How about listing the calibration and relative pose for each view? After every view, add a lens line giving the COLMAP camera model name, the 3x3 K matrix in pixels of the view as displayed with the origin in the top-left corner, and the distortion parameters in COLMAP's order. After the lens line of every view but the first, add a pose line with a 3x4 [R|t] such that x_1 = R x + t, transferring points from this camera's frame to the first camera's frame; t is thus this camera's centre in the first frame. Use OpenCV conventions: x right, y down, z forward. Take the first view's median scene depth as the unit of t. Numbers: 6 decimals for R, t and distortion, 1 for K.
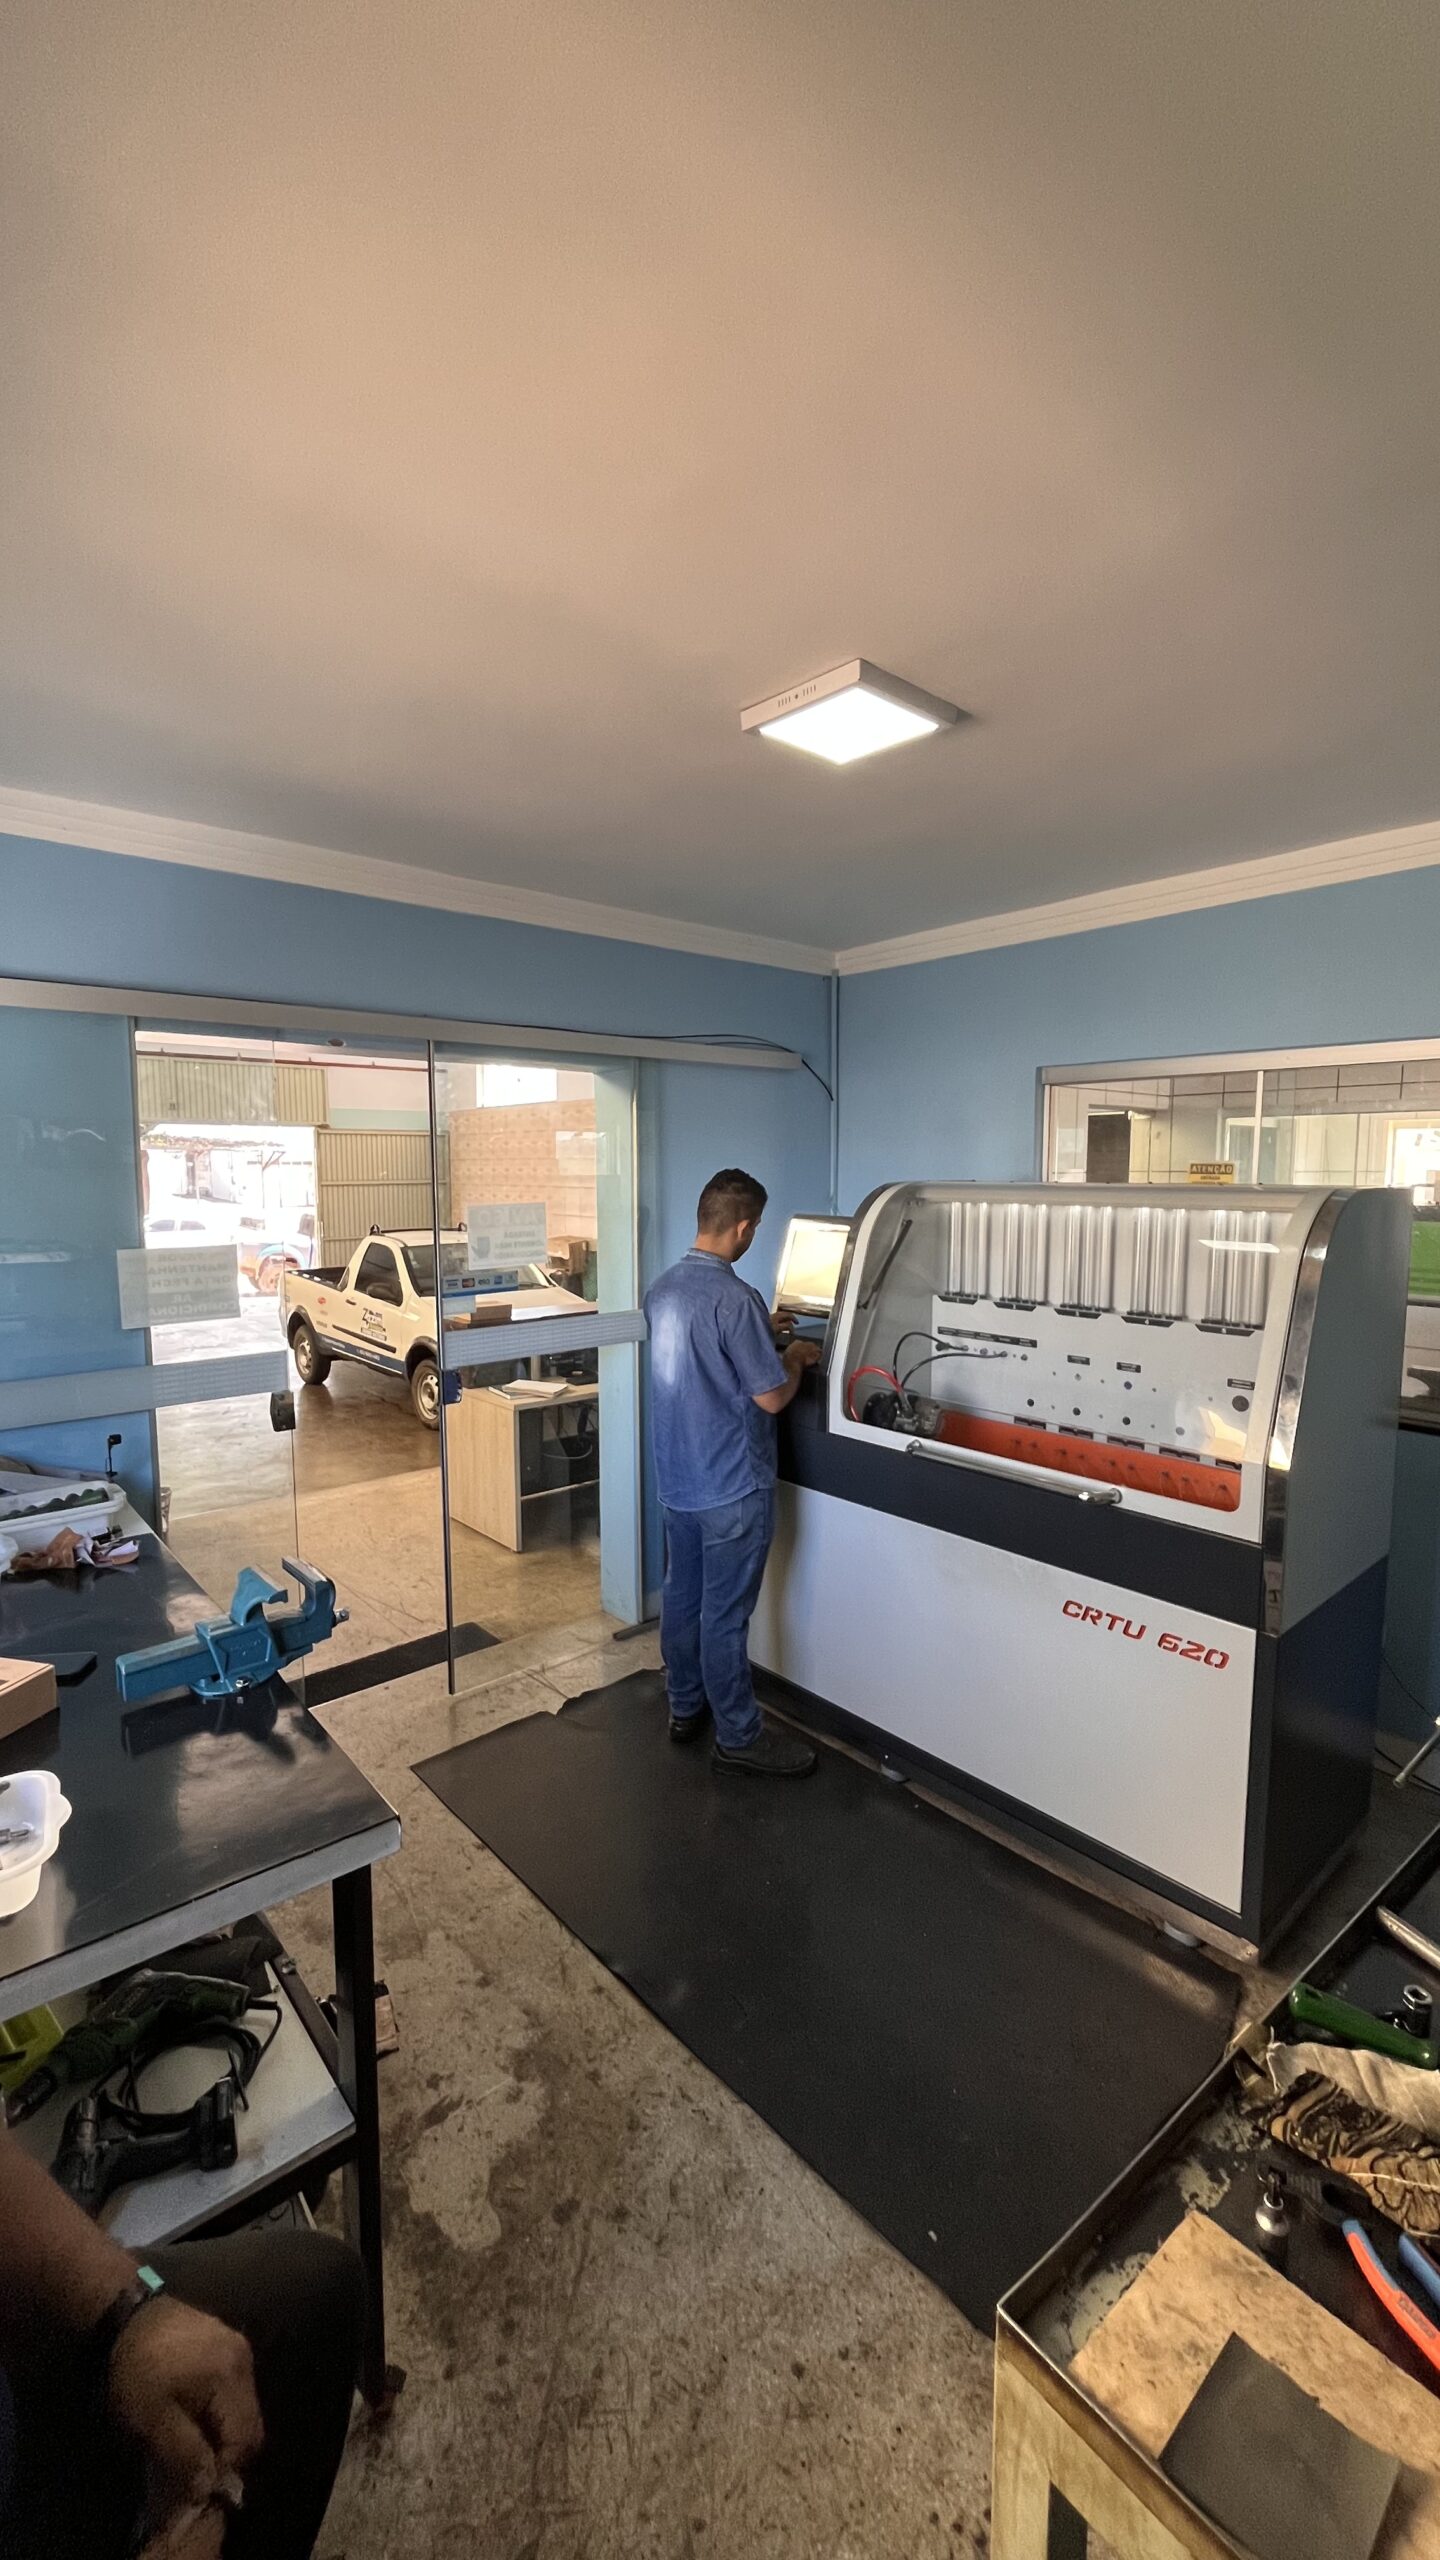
lens RADIAL K [[1025.8, 0, 720.0], [0, 1025.8, 1280.0], [0, 0, 1]] dist [-0.010320, 0.000776]
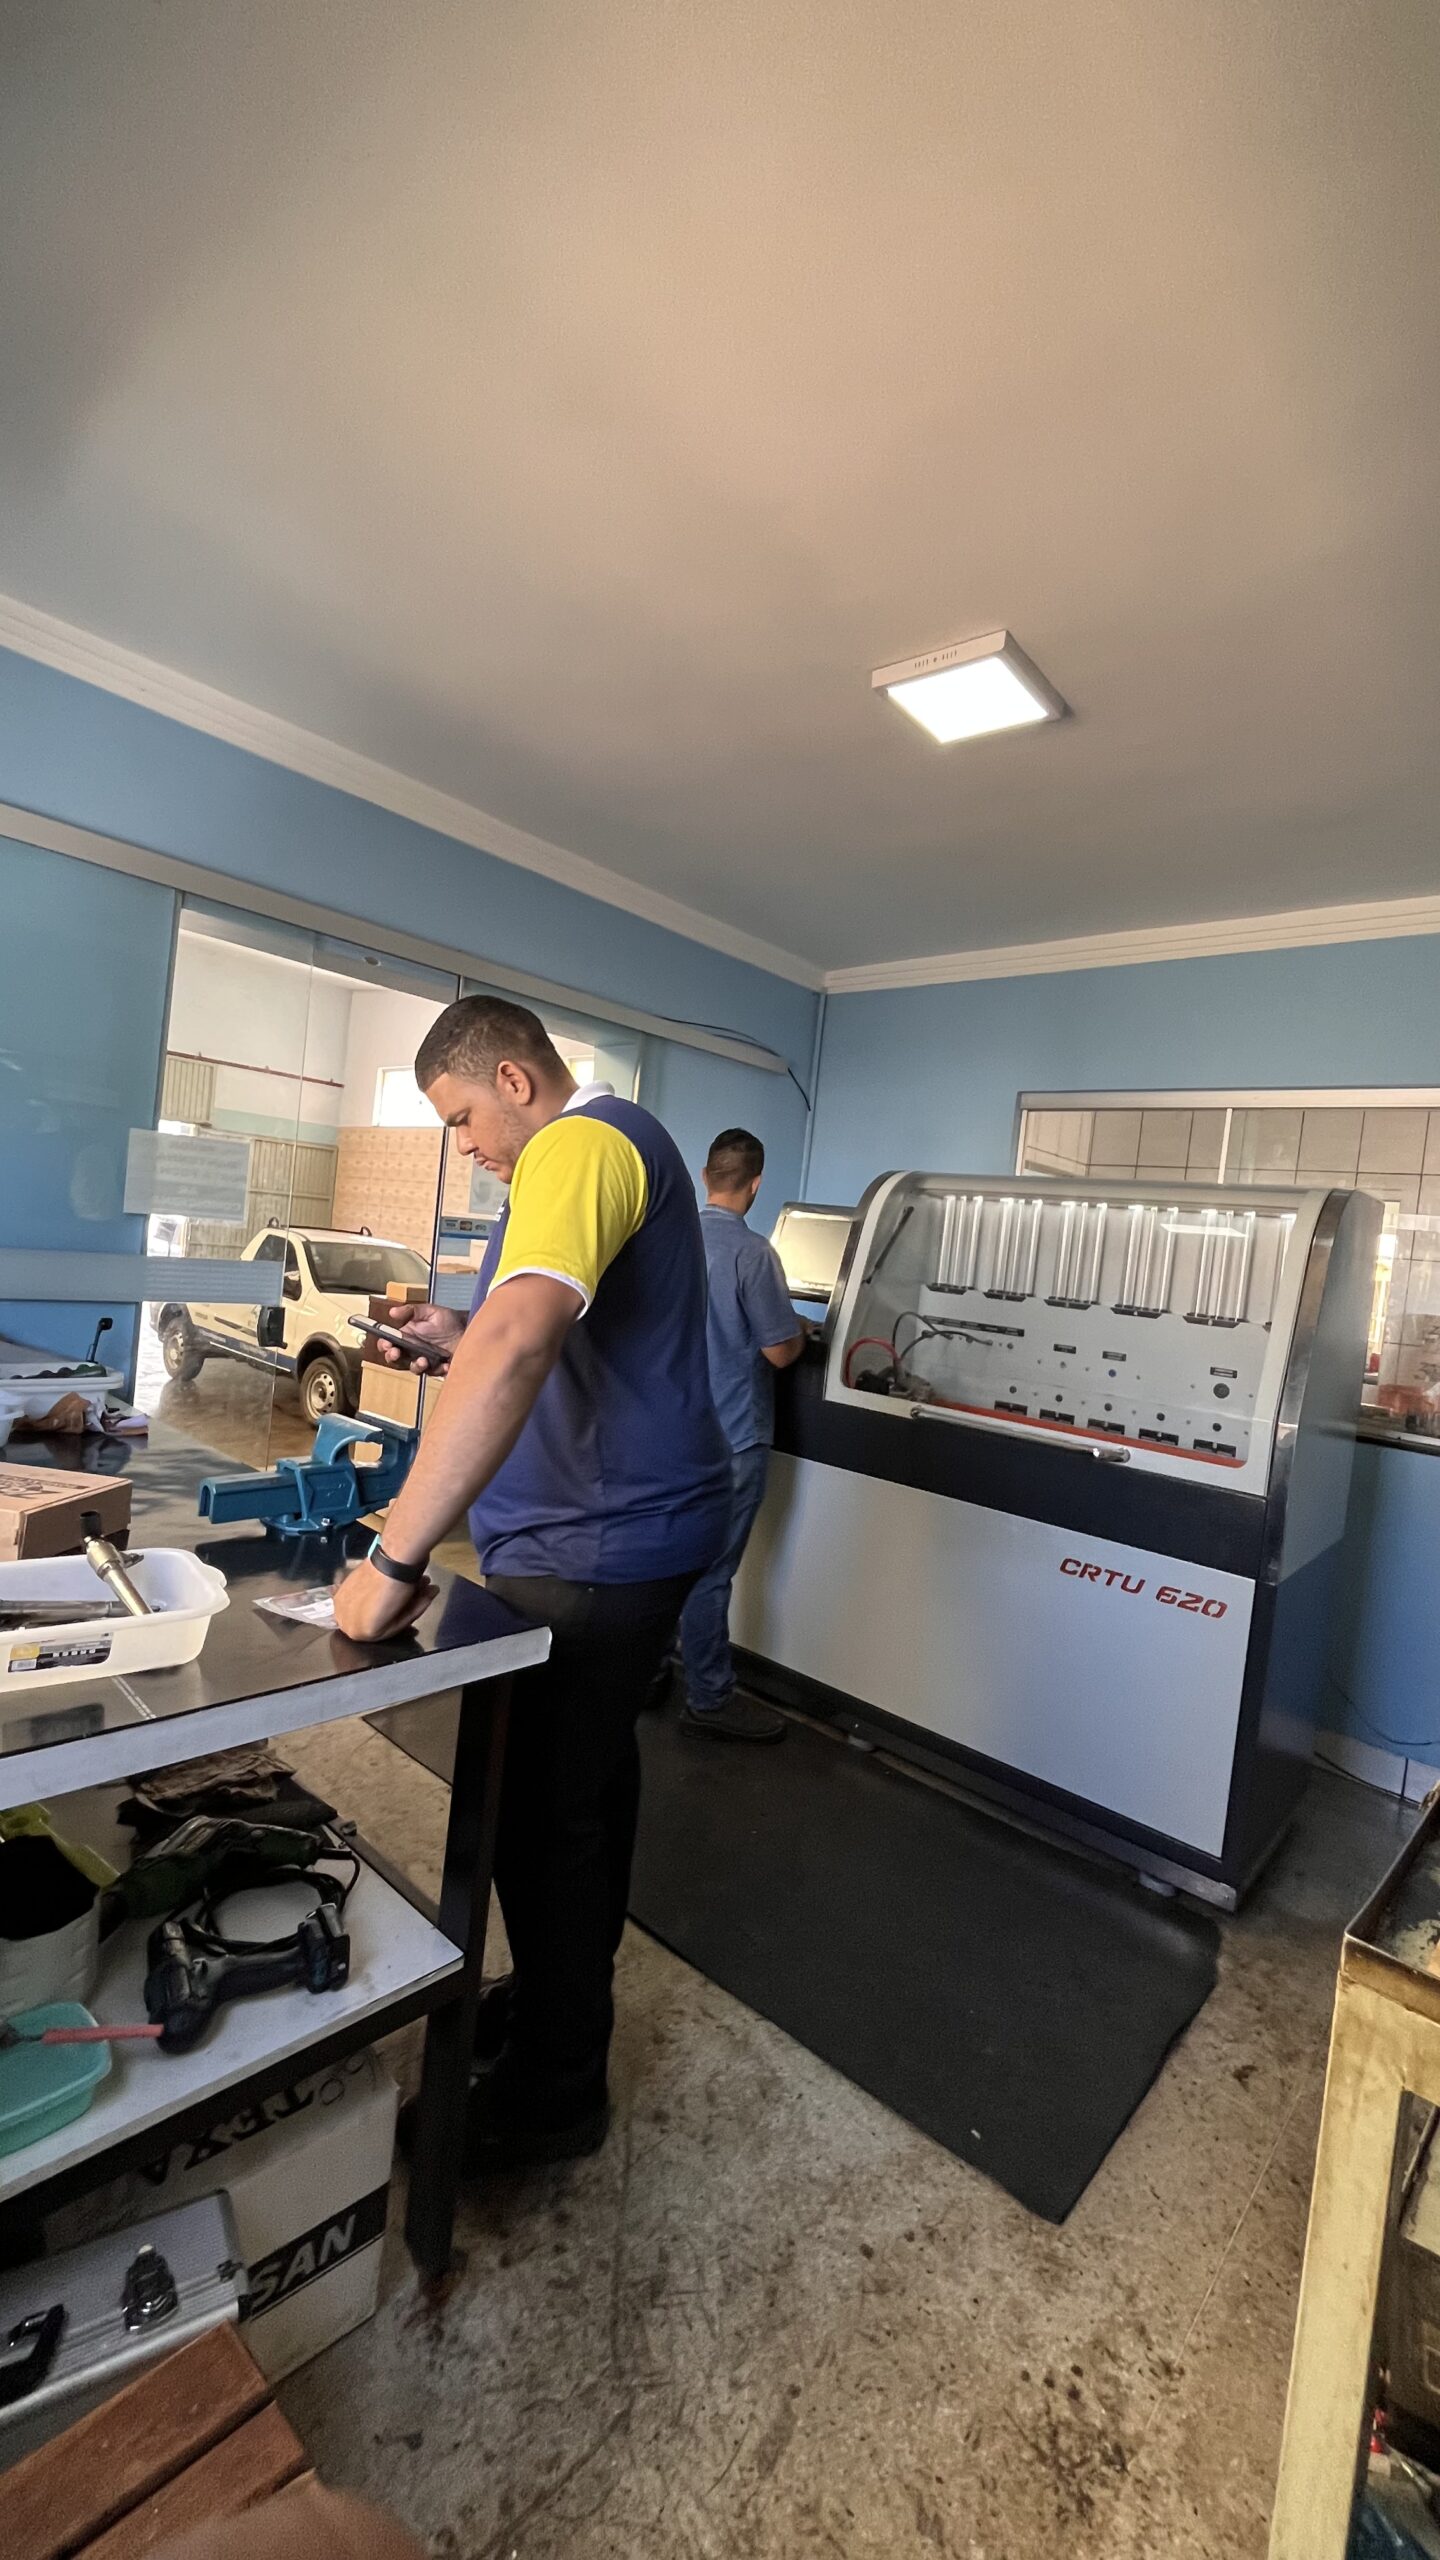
lens RADIAL K [[1025.8, 0, 720.0], [0, 1025.8, 1280.0], [0, 0, 1]] dist [-0.010320, 0.000776]
pose [[0.986760, 0.101457, 0.126538, -0.236544], [-0.093055, 0.993151, -0.070652, 0.192578], [-0.132839, 0.057942, 0.989442, -0.002546]]
